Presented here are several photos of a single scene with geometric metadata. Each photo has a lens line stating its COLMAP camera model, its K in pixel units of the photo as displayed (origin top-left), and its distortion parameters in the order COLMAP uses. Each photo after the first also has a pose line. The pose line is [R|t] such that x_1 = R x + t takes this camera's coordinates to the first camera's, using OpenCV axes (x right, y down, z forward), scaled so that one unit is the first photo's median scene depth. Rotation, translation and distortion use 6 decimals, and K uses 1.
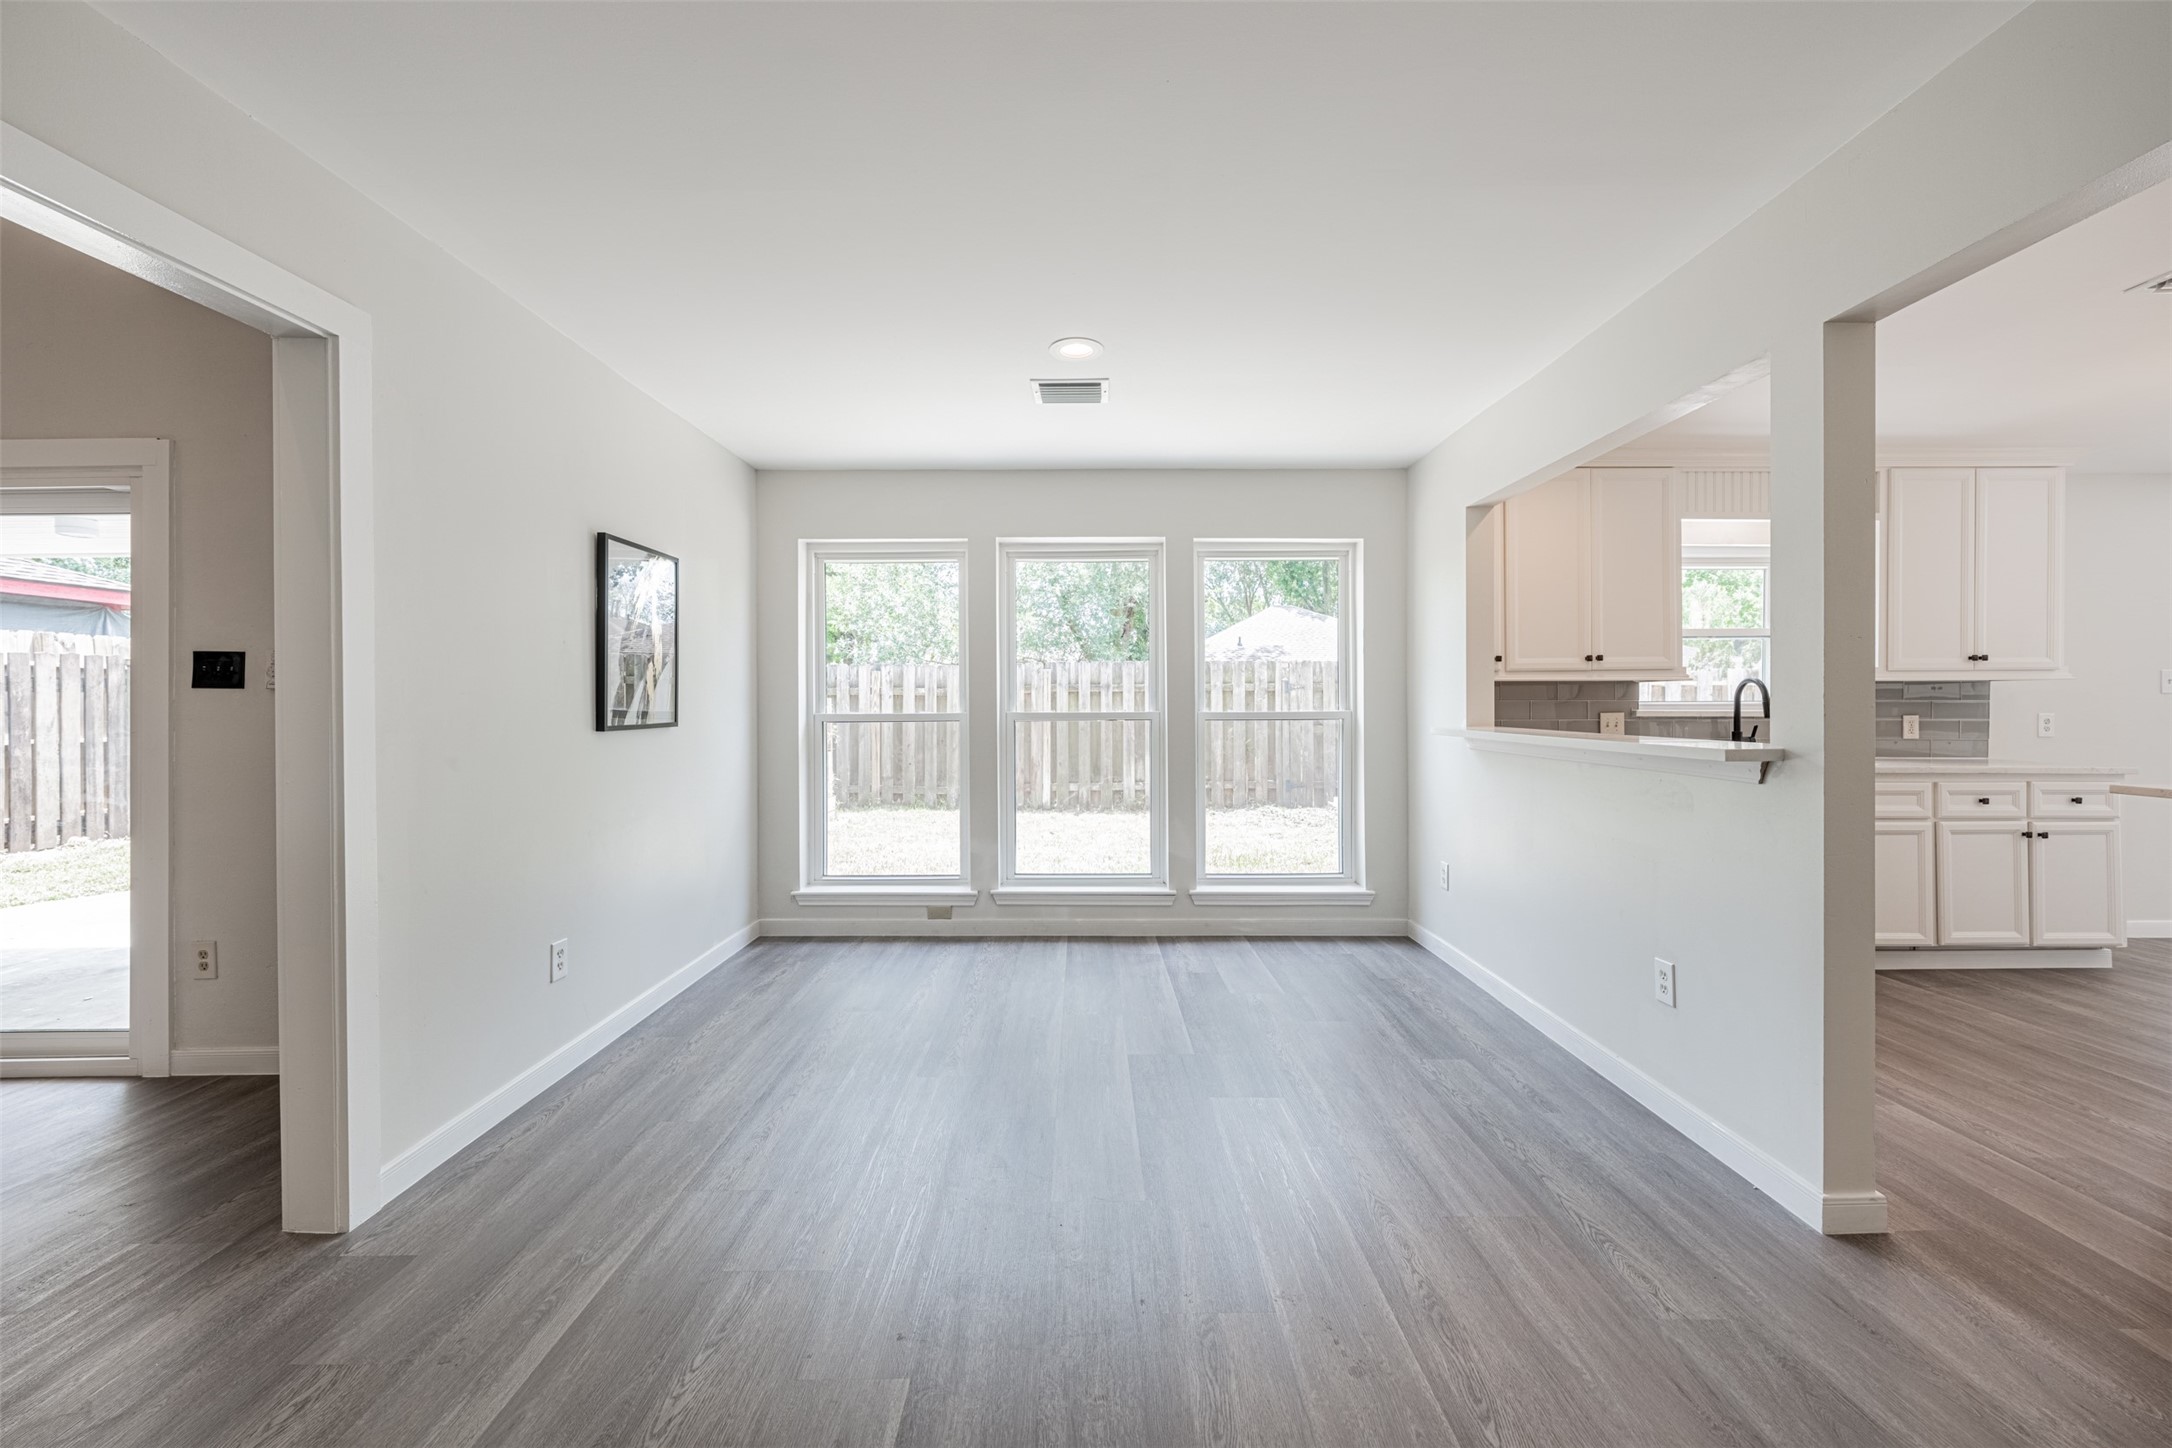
lens RADIAL K [[839.7, 0, 1075.3], [0, 839.7, 719.5], [0, 0, 1]] dist [0.008903, -0.000146]
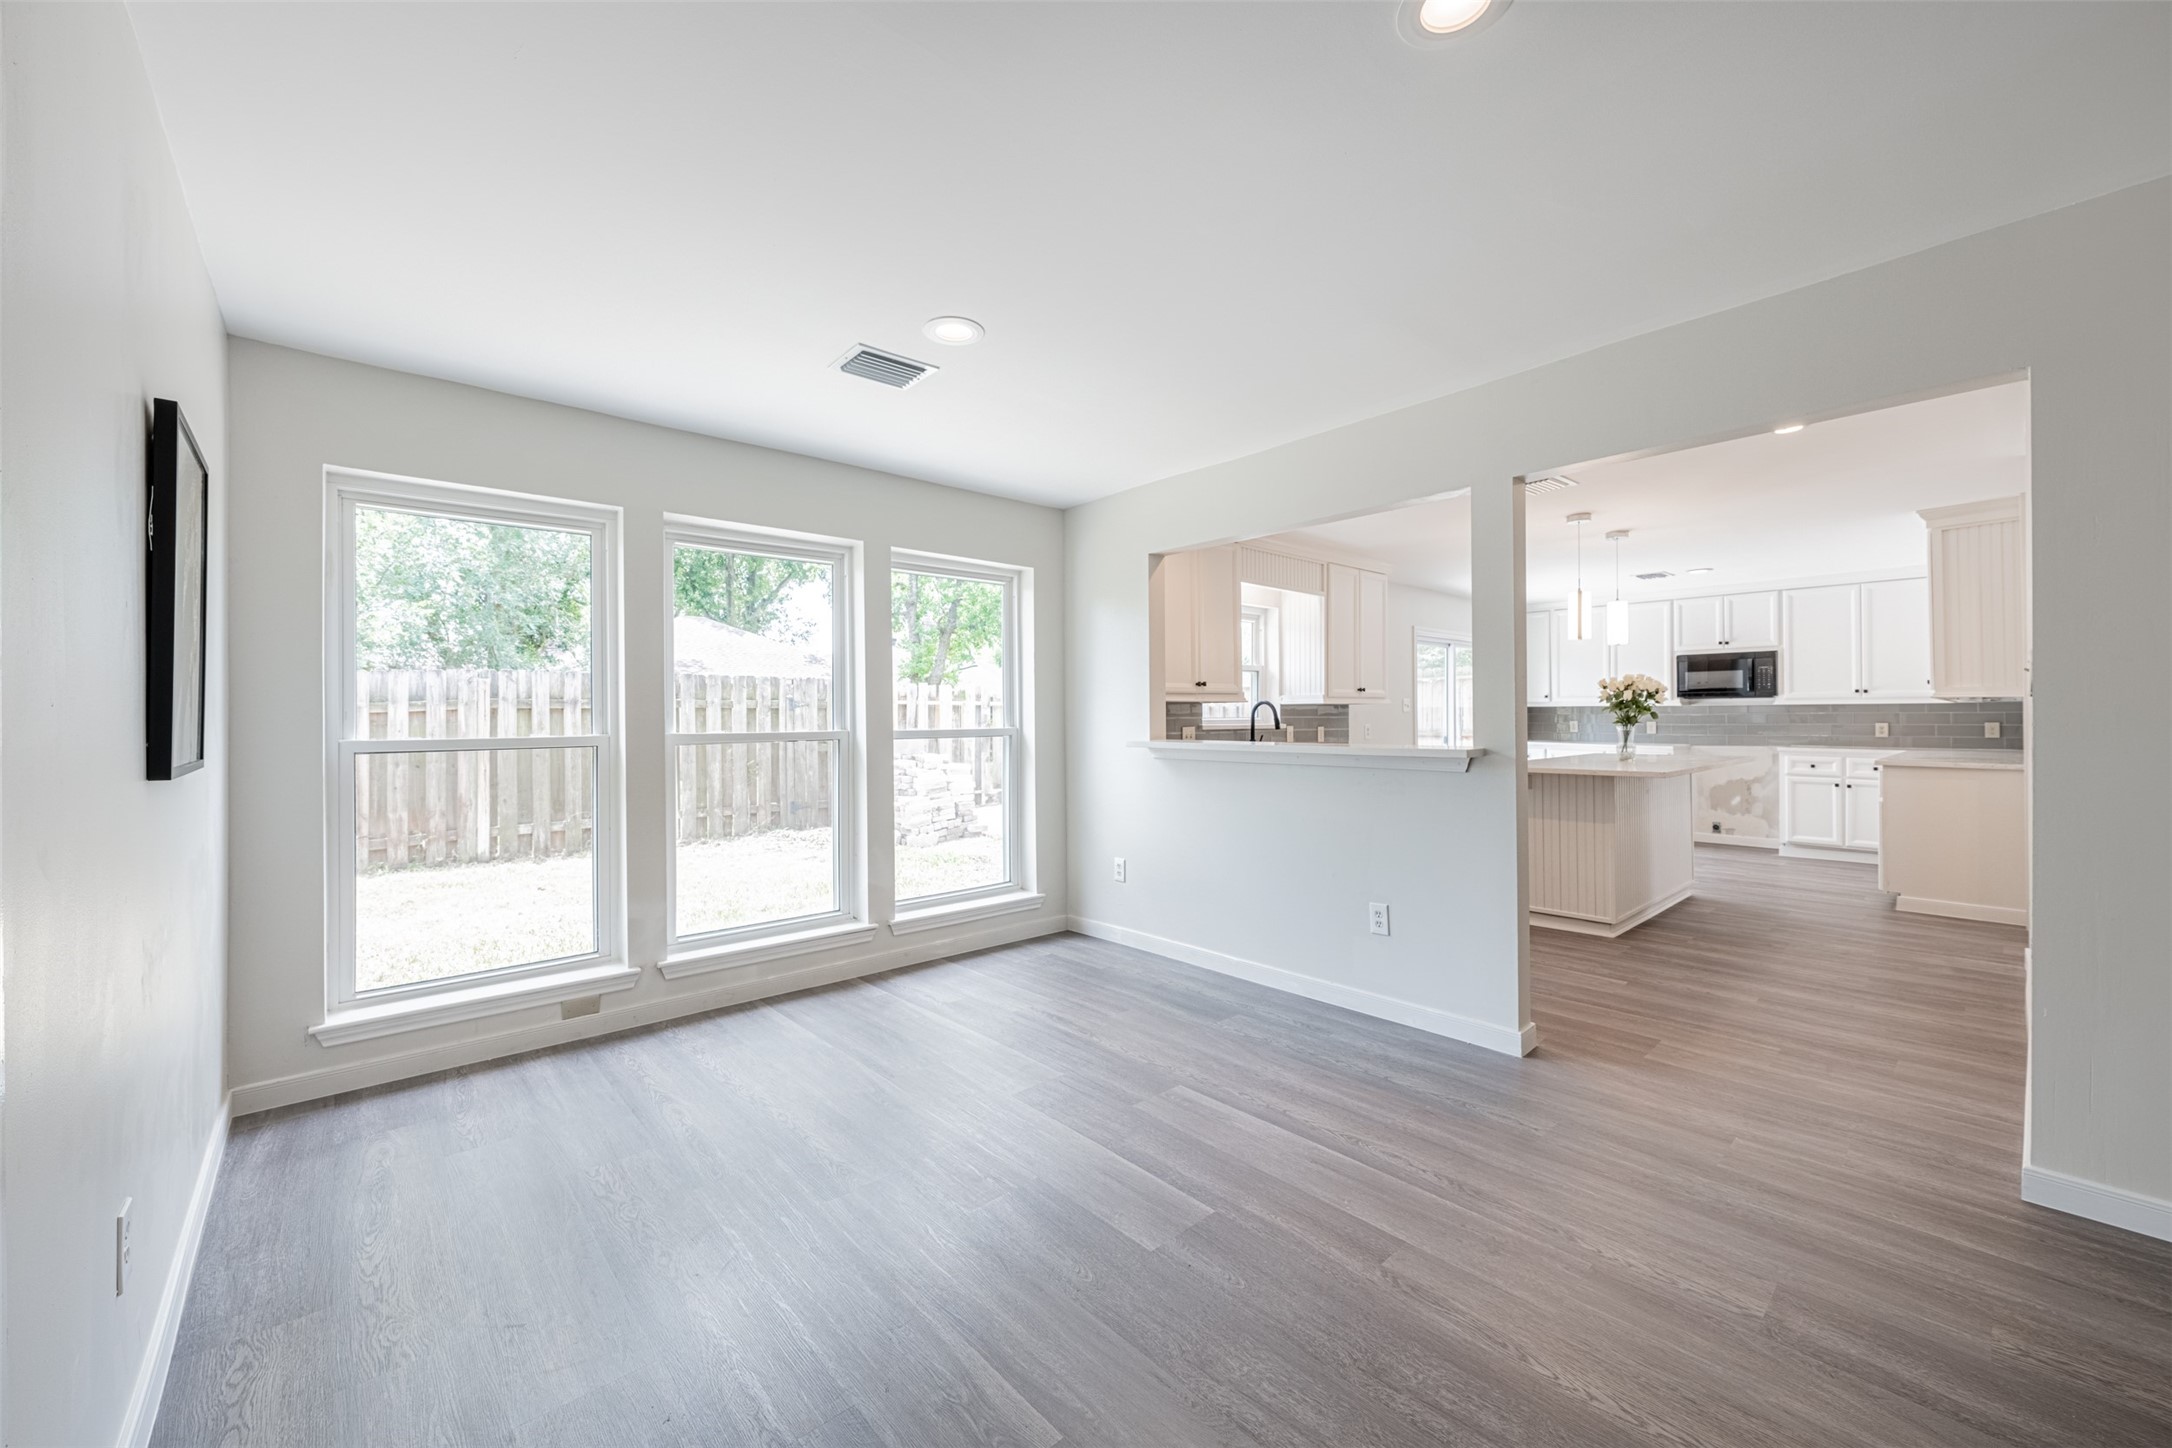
lens RADIAL K [[839.7, 0, 1074.2], [0, 839.7, 726.6], [0, 0, 1]] dist [0.008903, -0.000146]
pose [[0.752394, -0.010035, 0.658637, -0.320731], [0.018505, 0.999811, -0.005906, -0.004164], [-0.658454, 0.016632, 0.752437, 0.153001]]
